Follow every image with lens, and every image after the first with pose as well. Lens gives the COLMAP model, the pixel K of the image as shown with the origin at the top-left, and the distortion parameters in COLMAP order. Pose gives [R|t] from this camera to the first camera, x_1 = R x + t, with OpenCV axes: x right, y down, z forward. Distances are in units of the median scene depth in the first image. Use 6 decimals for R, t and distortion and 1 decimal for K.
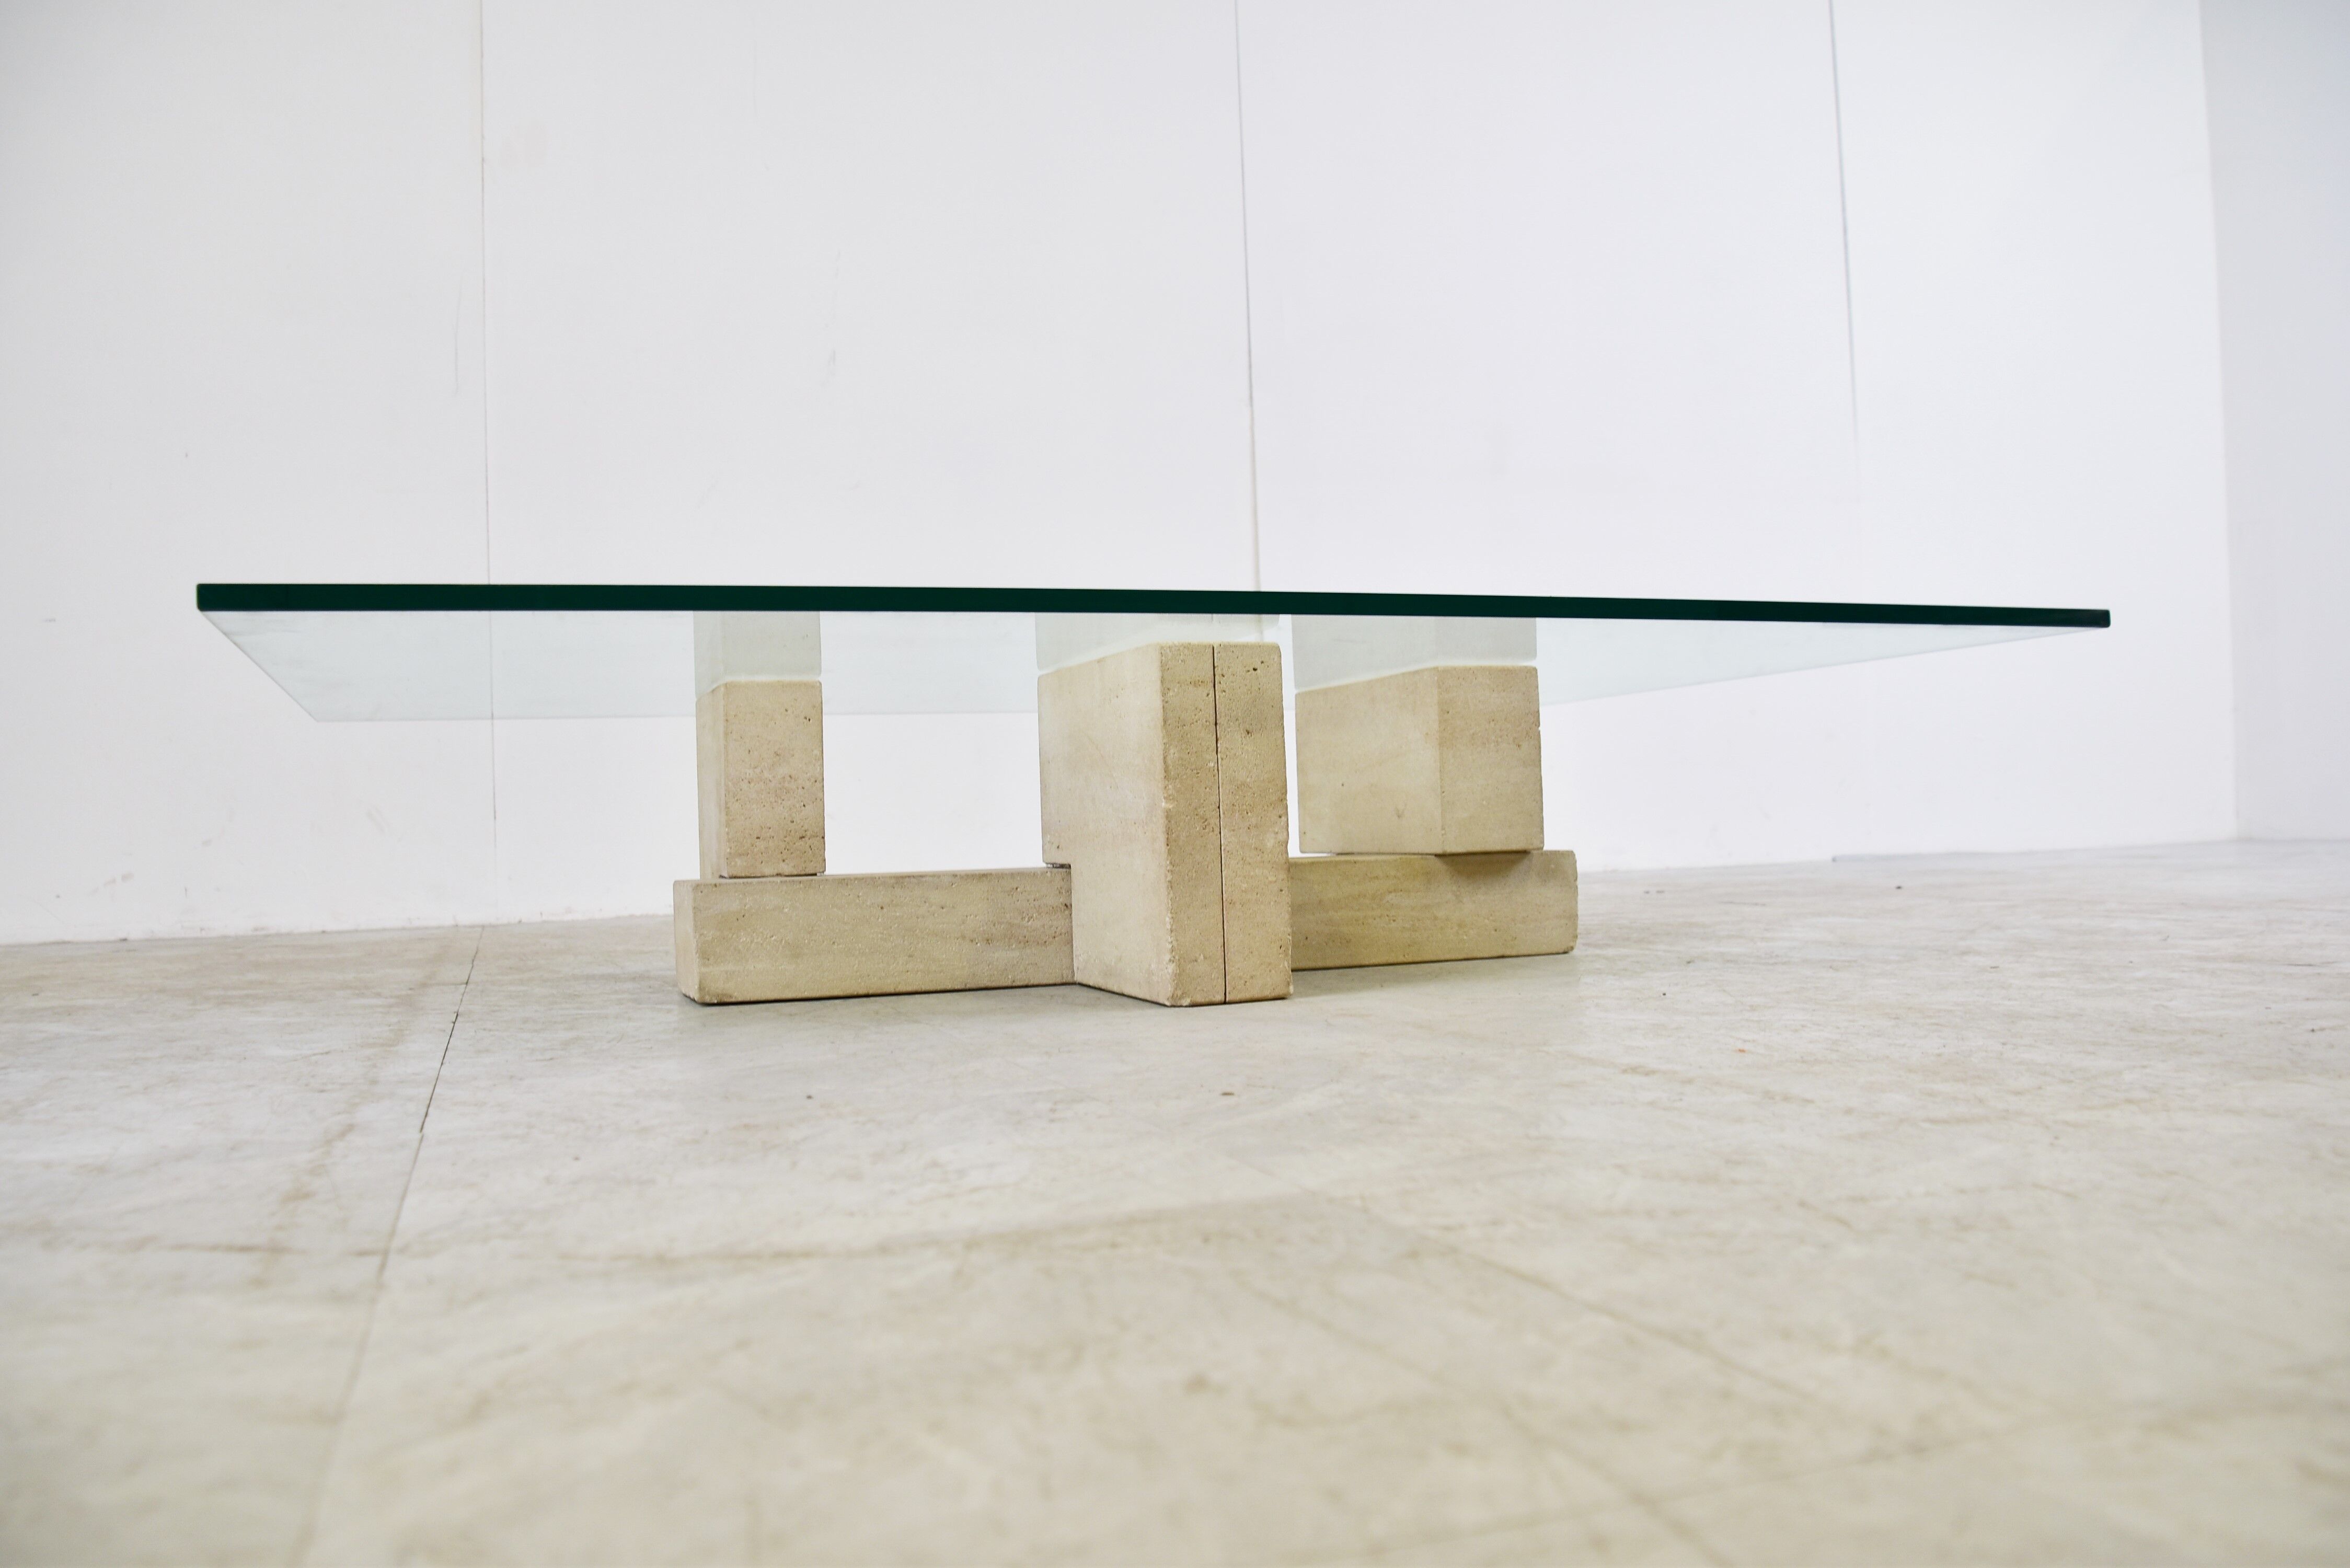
lens RADIAL K [[1949.4, 0, 1175.0], [0, 1949.4, 784.0], [0, 0, 1]] dist [-0.128488, 0.087669]
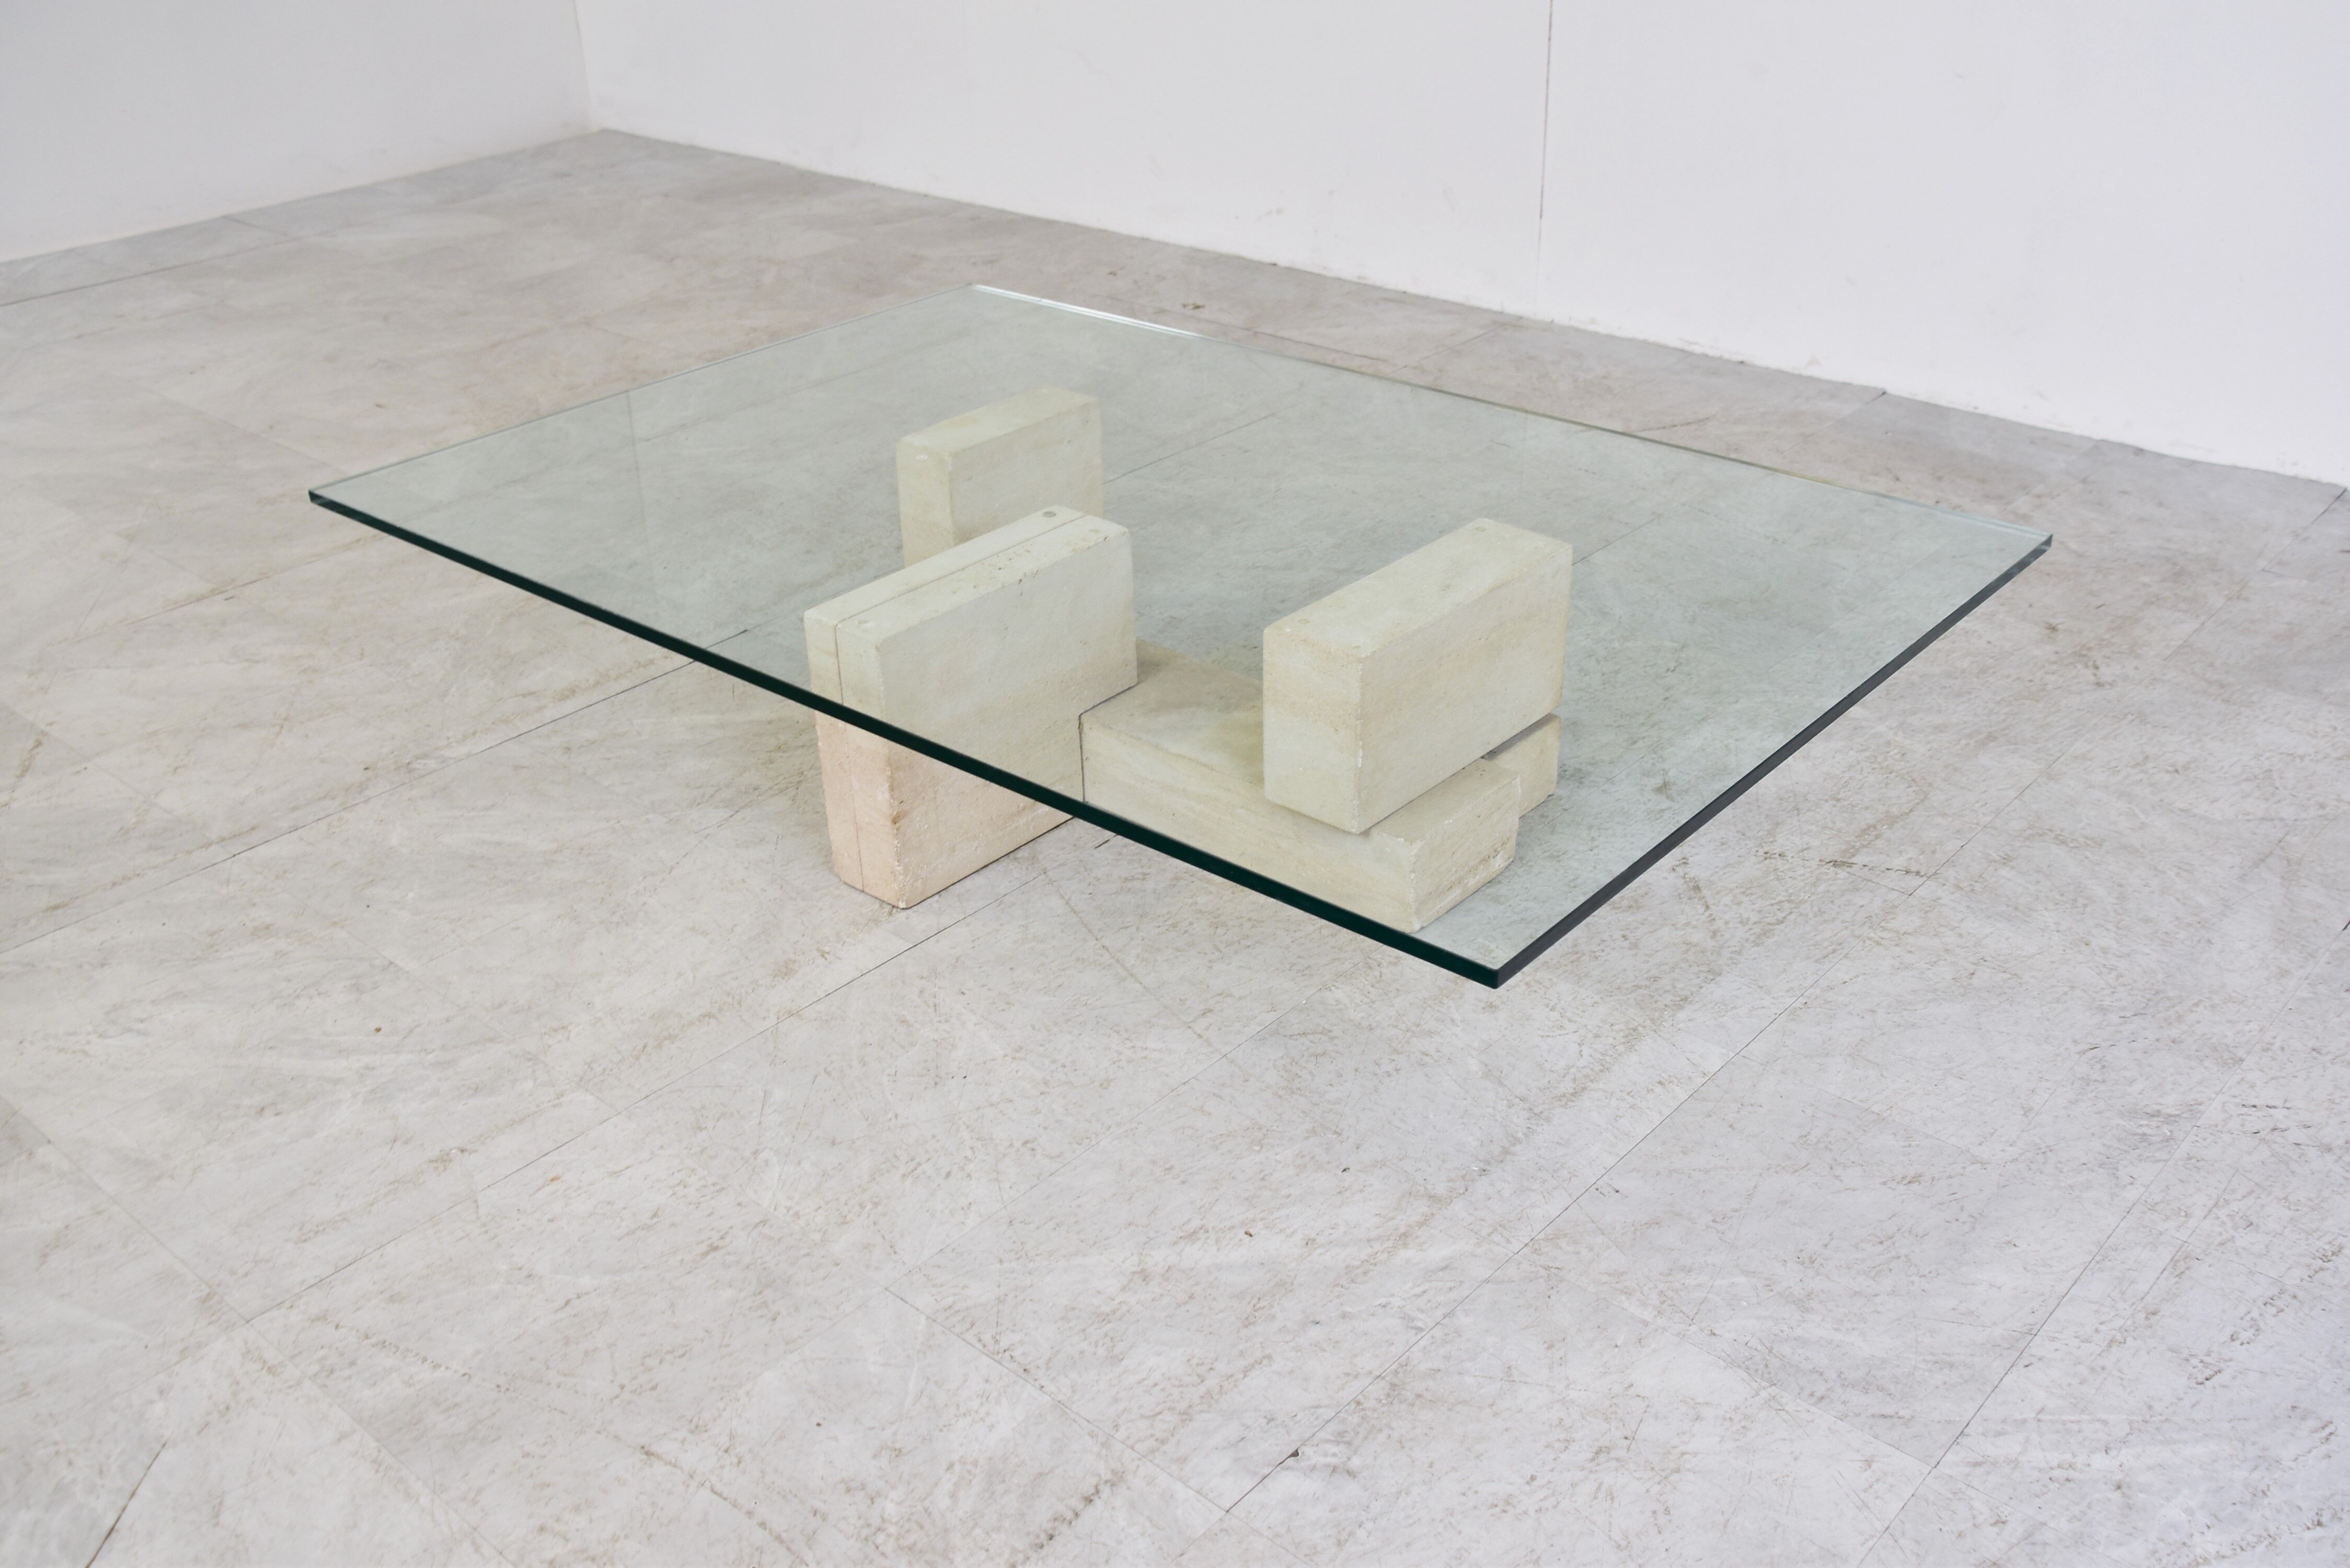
lens RADIAL K [[2198.2, 0, 1175.0], [0, 2198.2, 784.0], [0, 0, 1]] dist [-0.093860, 0.163589]
pose [[0.486371, 0.434603, -0.758000, 1.032302], [0.019487, 0.861911, 0.506685, -0.580272], [0.873535, -0.261208, 0.410739, 0.526976]]
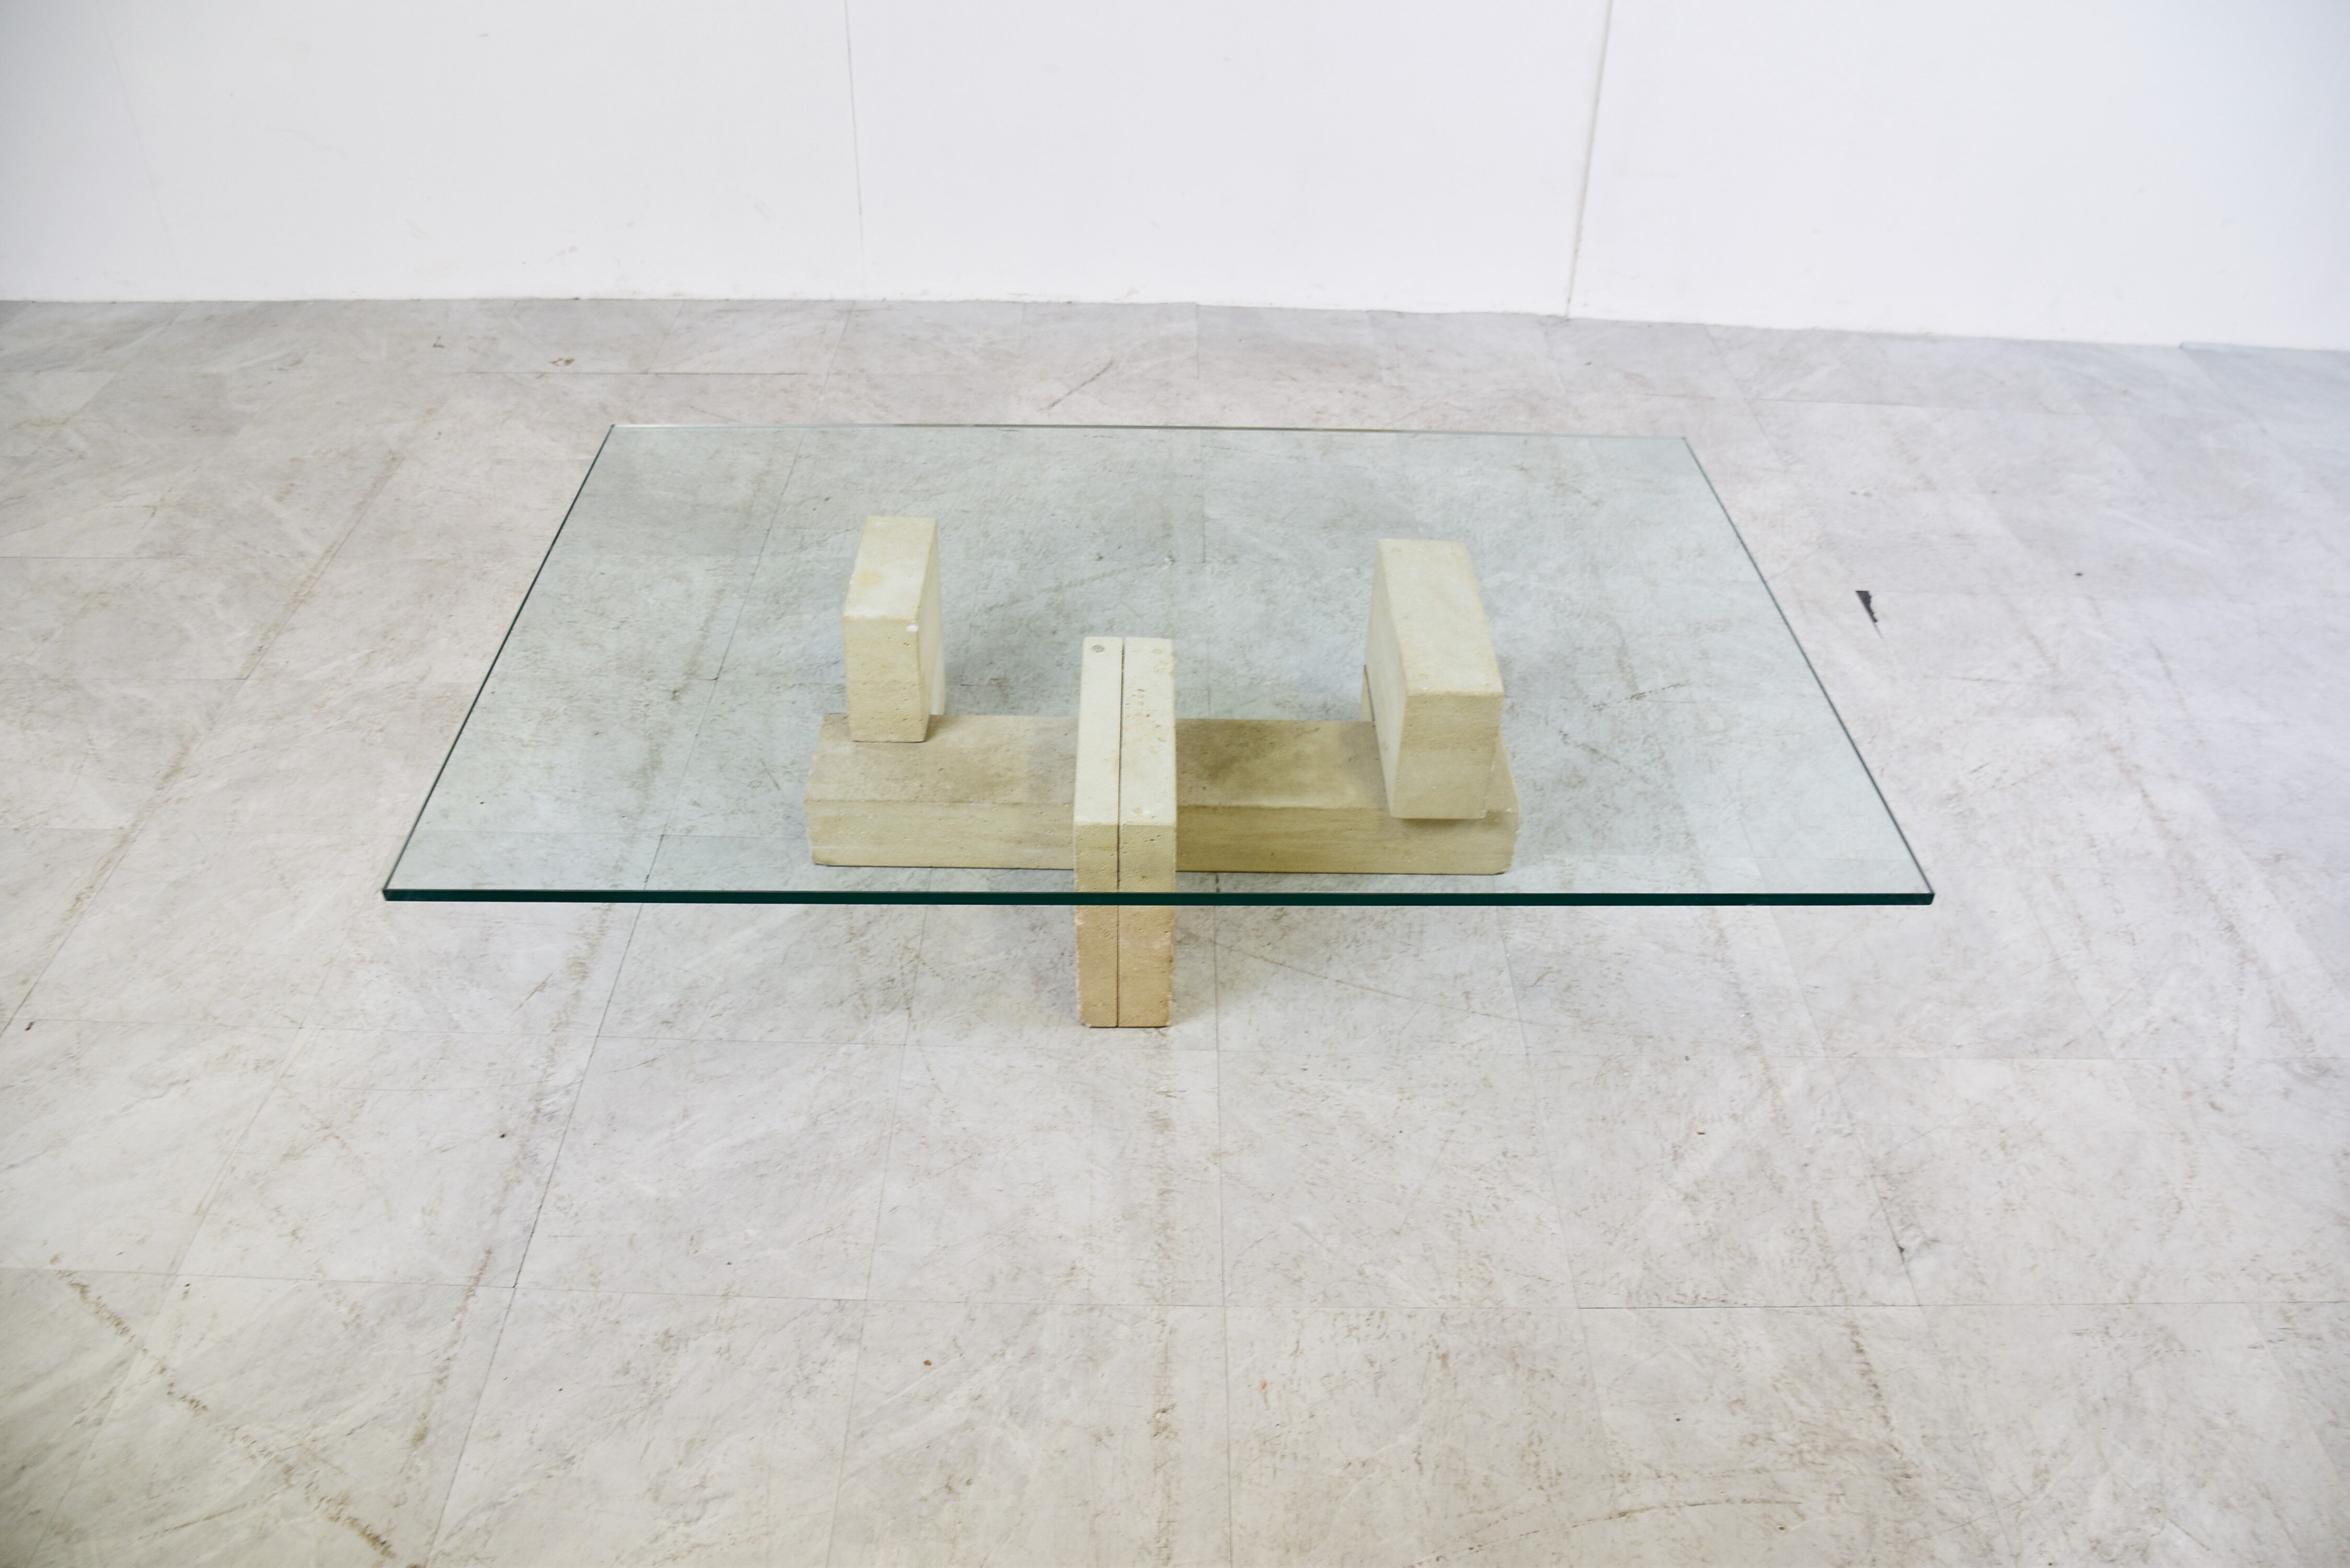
lens RADIAL K [[1856.9, 0, 1175.0], [0, 1856.9, 784.0], [0, 0, 1]] dist [-0.148678, 0.089861]
pose [[0.943615, 0.241222, -0.226722, 0.287011], [-0.051075, 0.782750, 0.620237, -0.751218], [0.327081, -0.573685, 0.750935, 0.084427]]
